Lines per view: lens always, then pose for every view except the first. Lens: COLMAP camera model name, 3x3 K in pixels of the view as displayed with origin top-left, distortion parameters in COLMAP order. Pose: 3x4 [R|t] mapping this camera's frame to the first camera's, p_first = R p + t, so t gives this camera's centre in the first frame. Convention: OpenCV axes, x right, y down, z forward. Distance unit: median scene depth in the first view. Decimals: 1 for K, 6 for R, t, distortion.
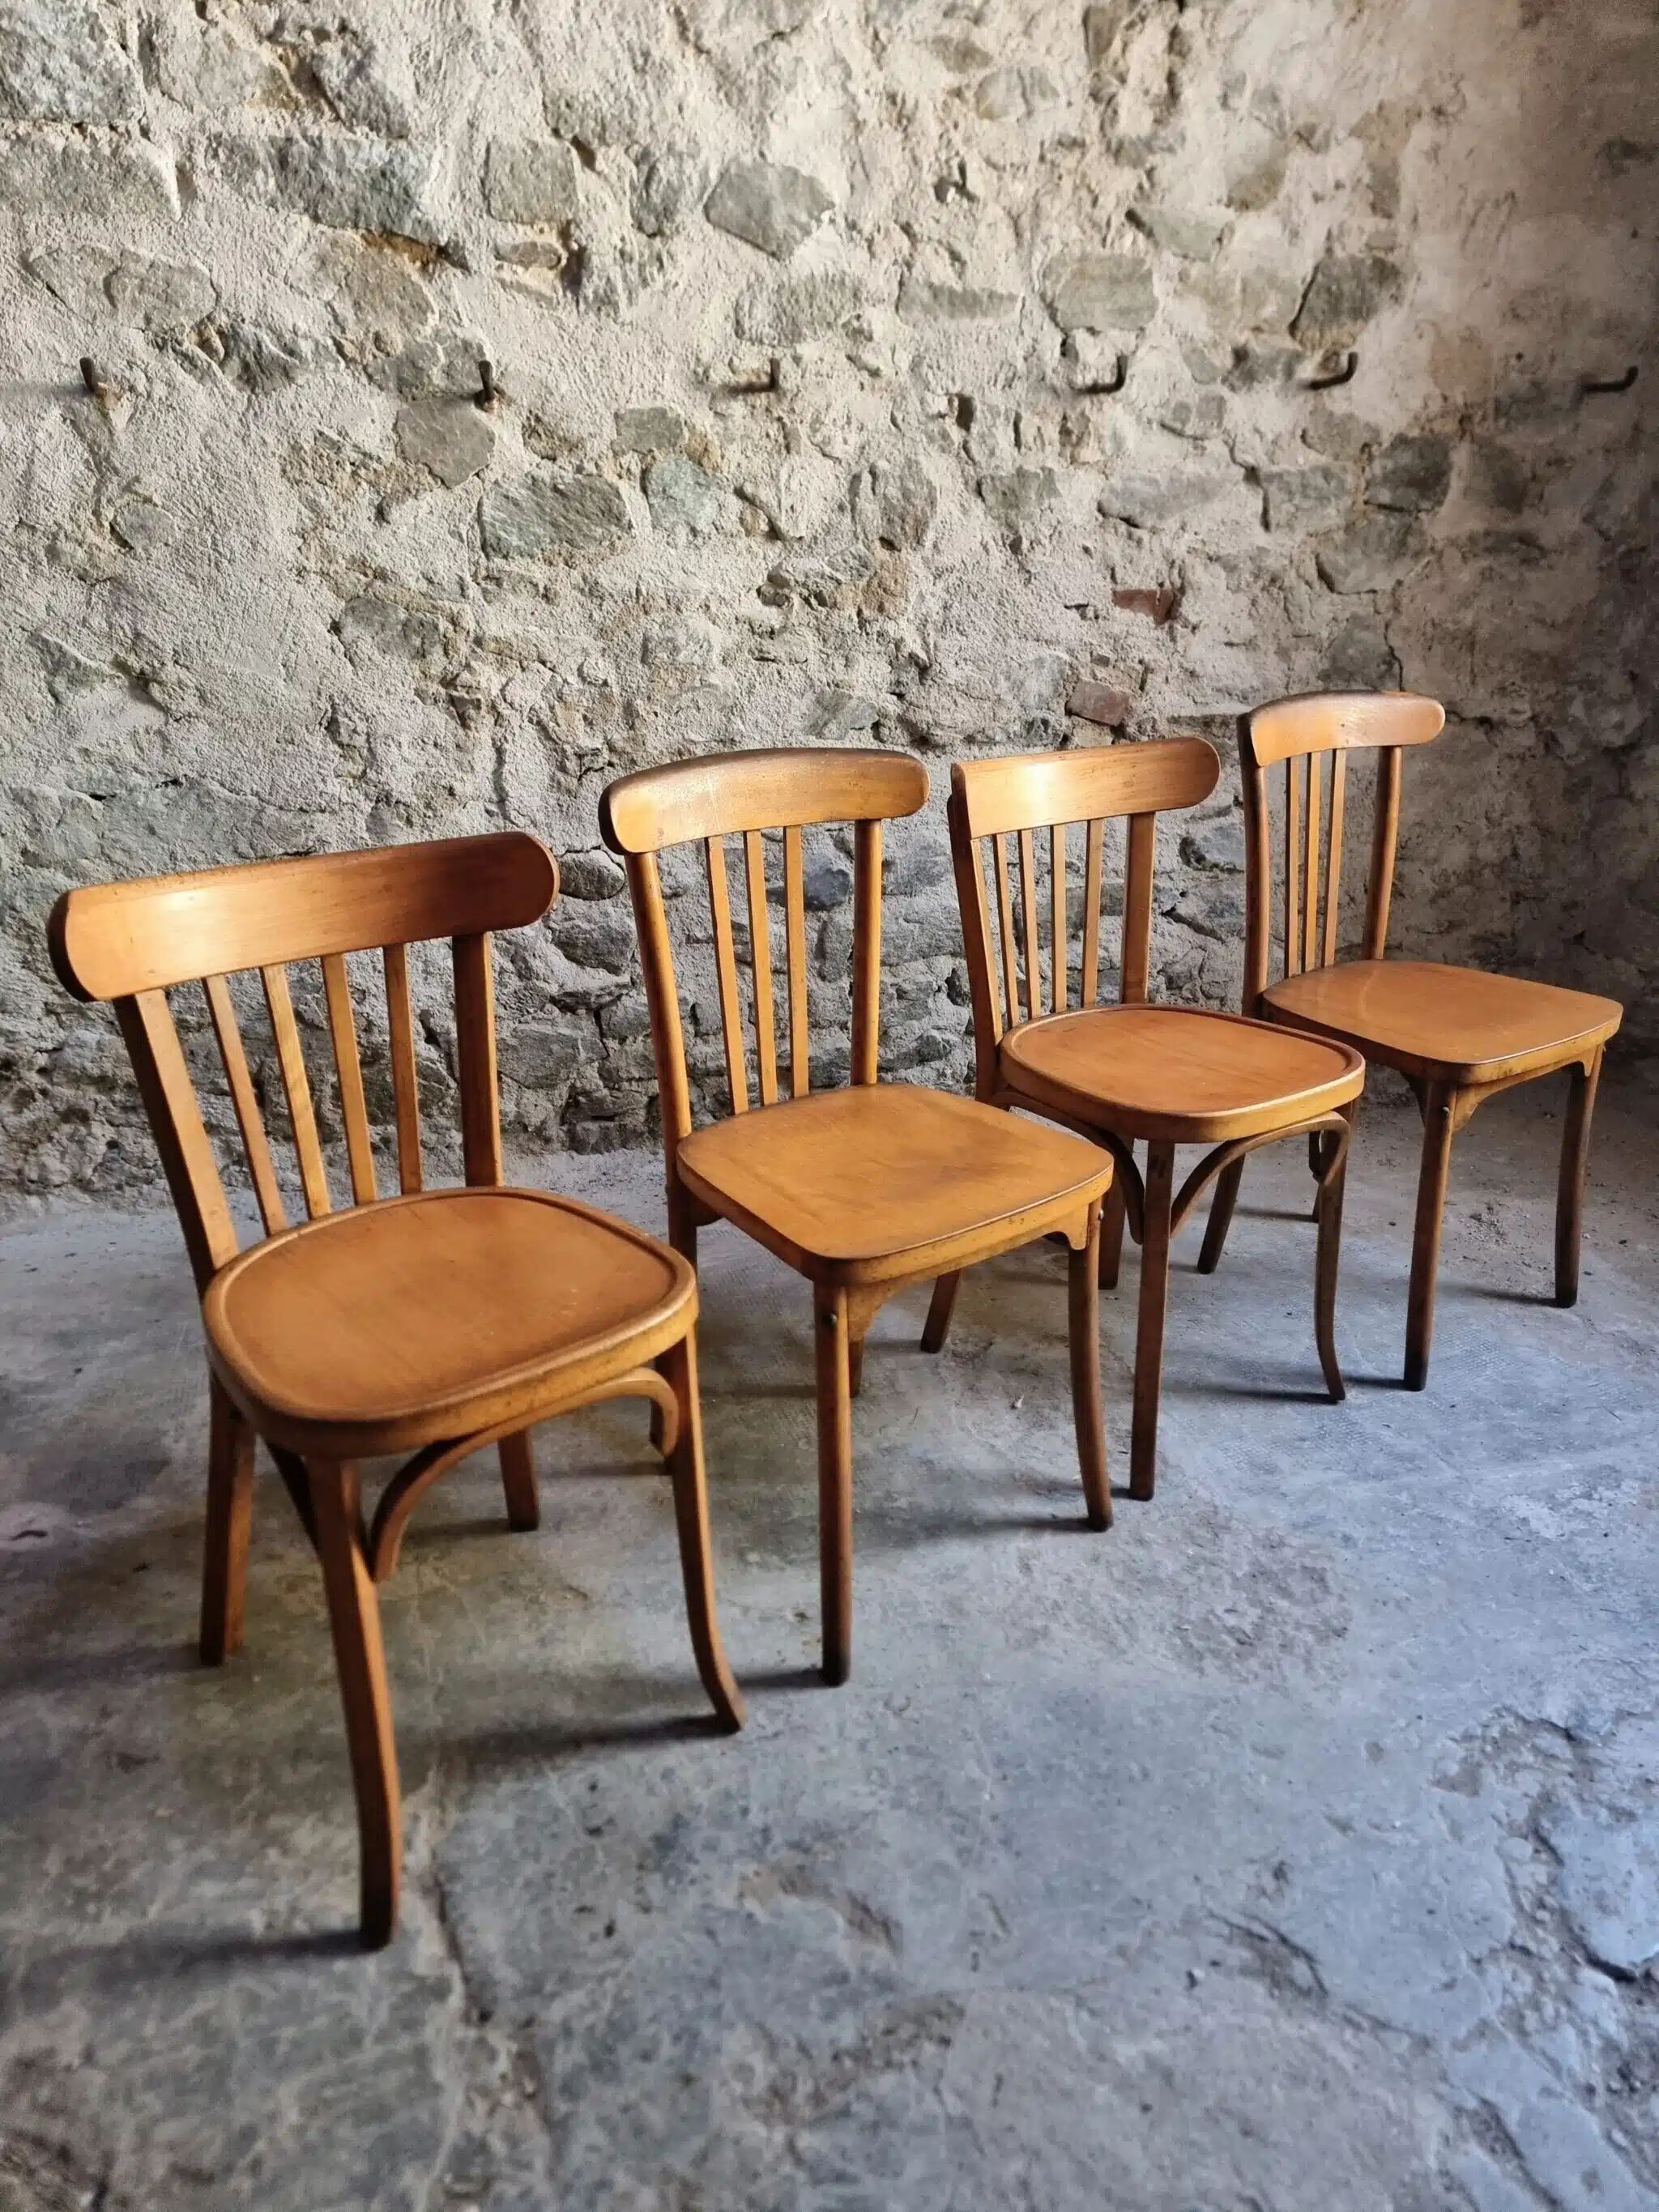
lens RADIAL K [[1542.8, 0, 826.6], [0, 1542.8, 1103.4], [0, 0, 1]] dist [0.066104, -0.066553]
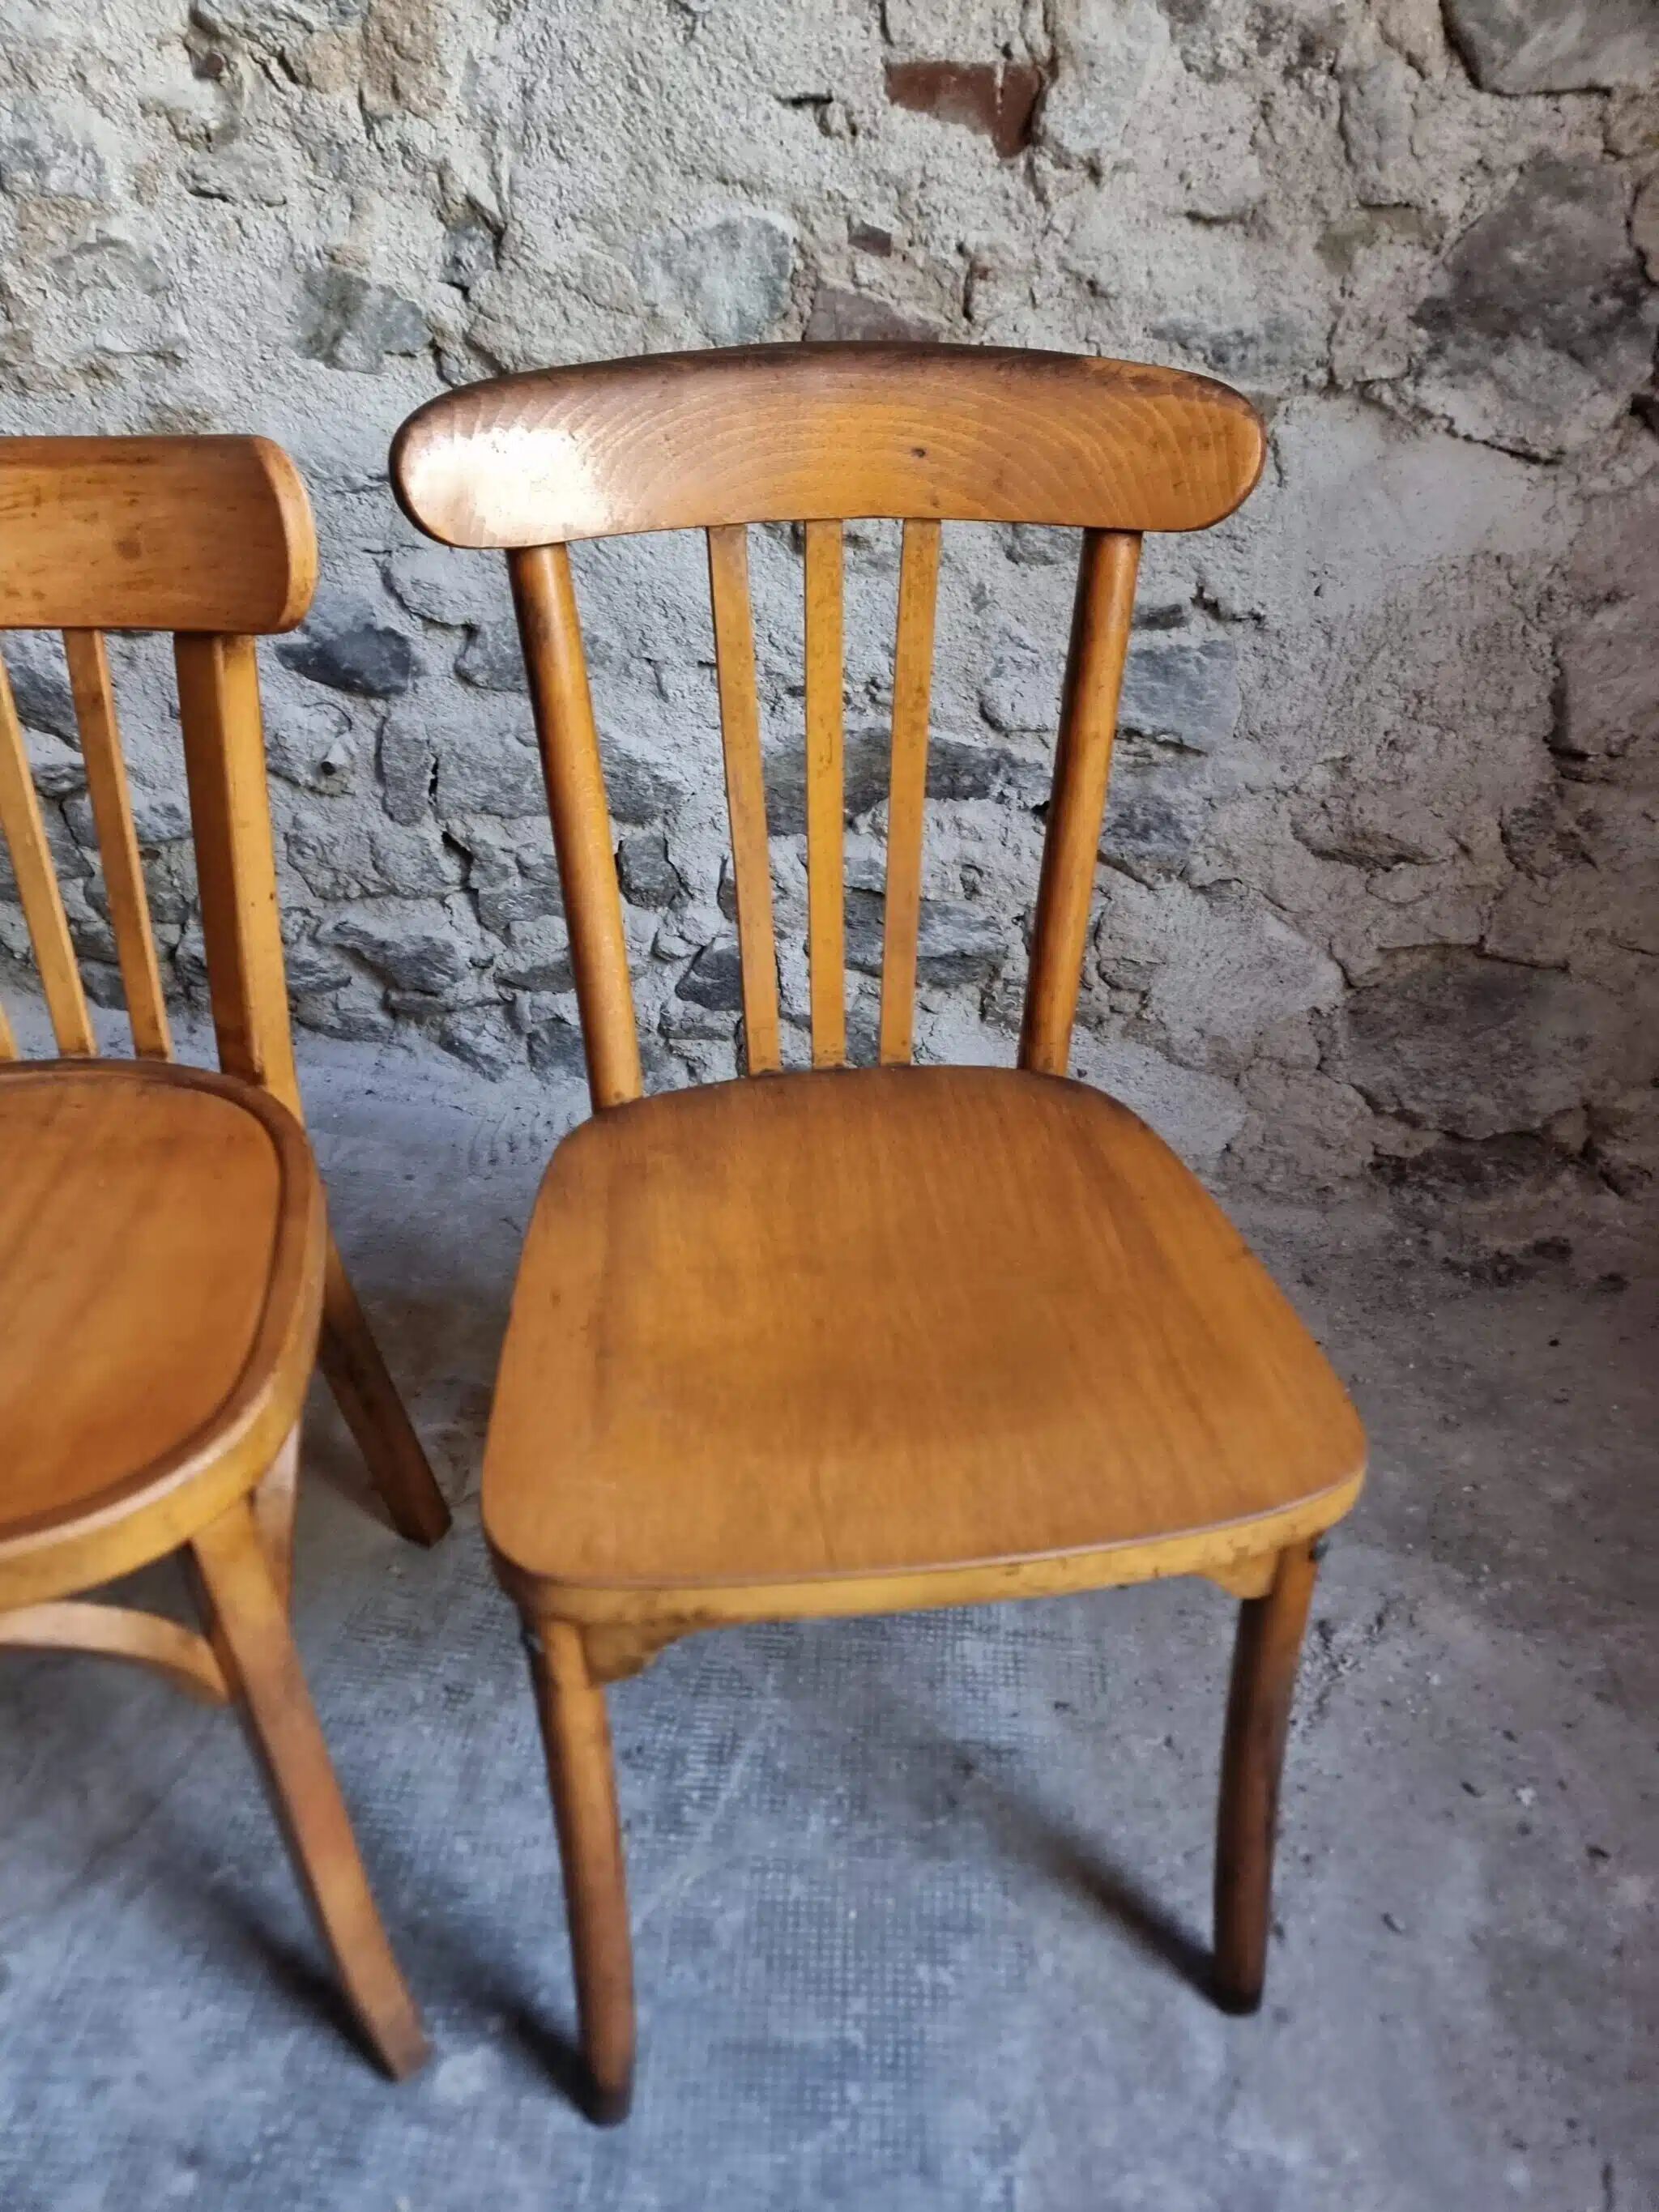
lens RADIAL K [[1578.3, 0, 839.7], [0, 1578.3, 1154.4], [0, 0, 1]] dist [0.066538, -0.063685]
pose [[0.880242, 0.274946, -0.386754, 0.459461], [-0.176547, 0.946279, 0.270902, -0.169433], [0.440461, -0.170179, 0.881495, 0.578735]]
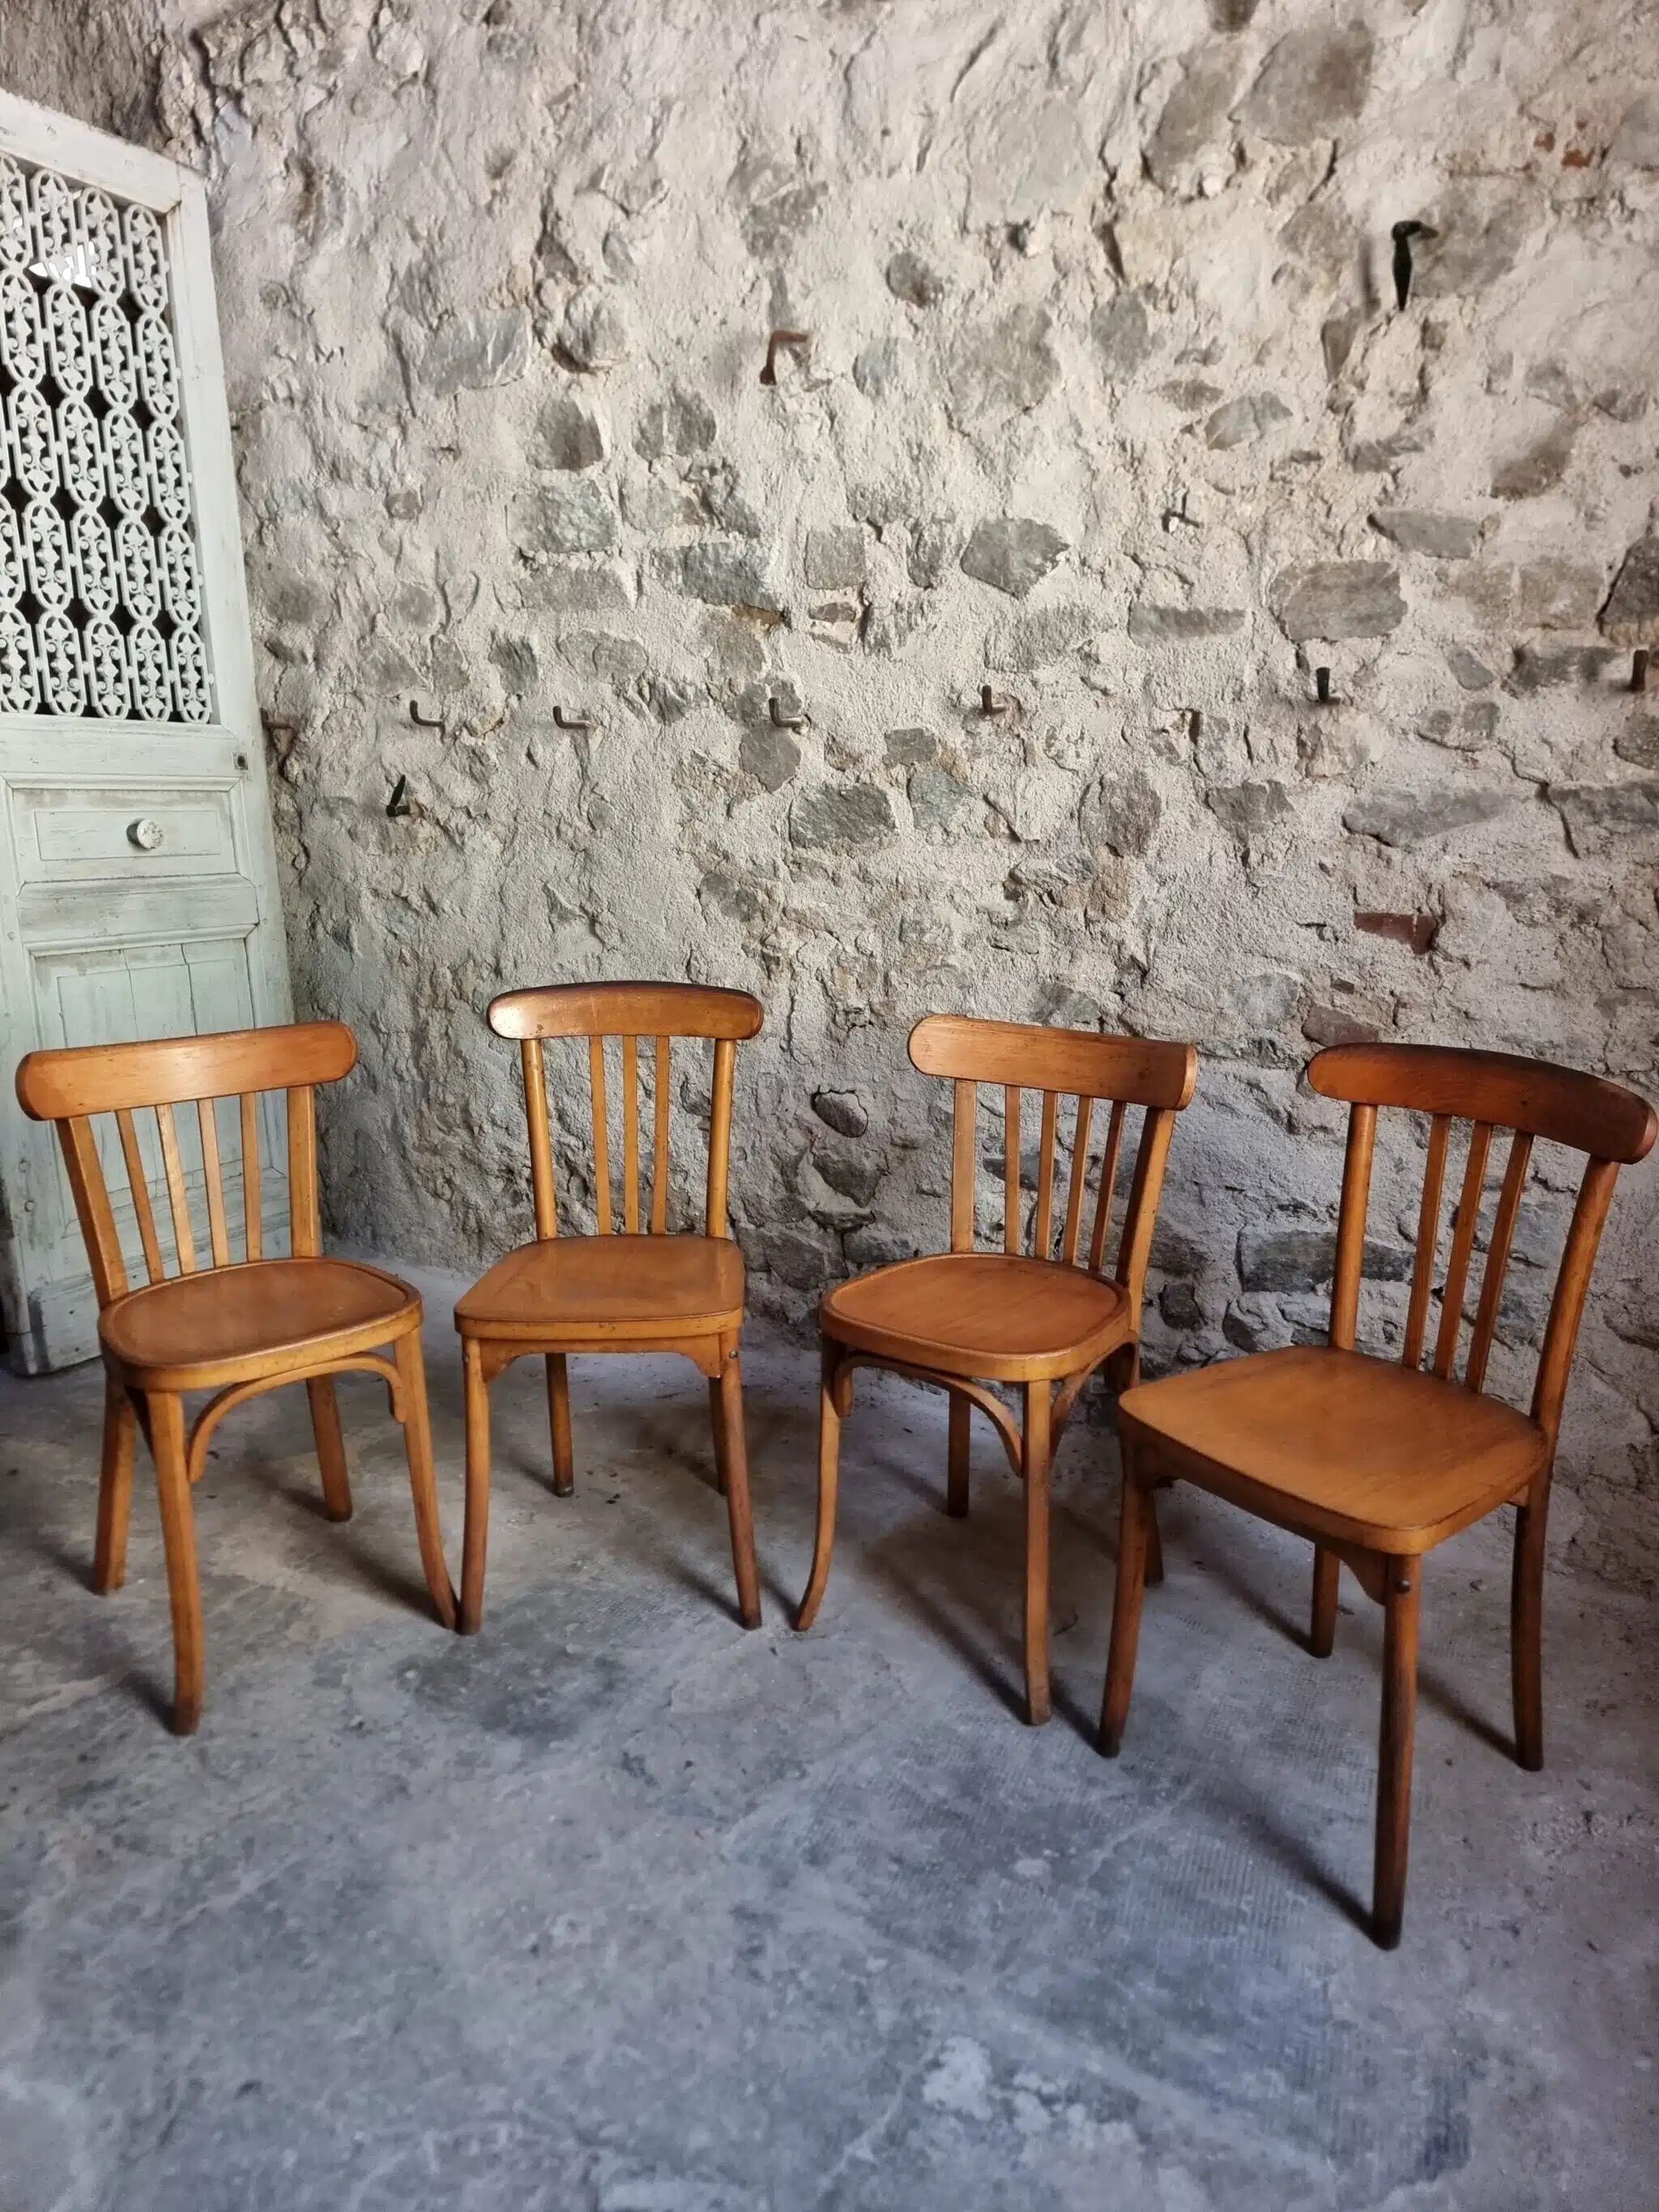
lens RADIAL K [[1542.8, 0, 823.1], [0, 1542.8, 1102.5], [0, 0, 1]] dist [0.066104, -0.066553]
pose [[0.664207, 0.171582, -0.727591, 0.683812], [-0.268636, 0.963071, -0.018121, -0.137340], [0.697613, 0.207493, 0.685772, 0.222689]]
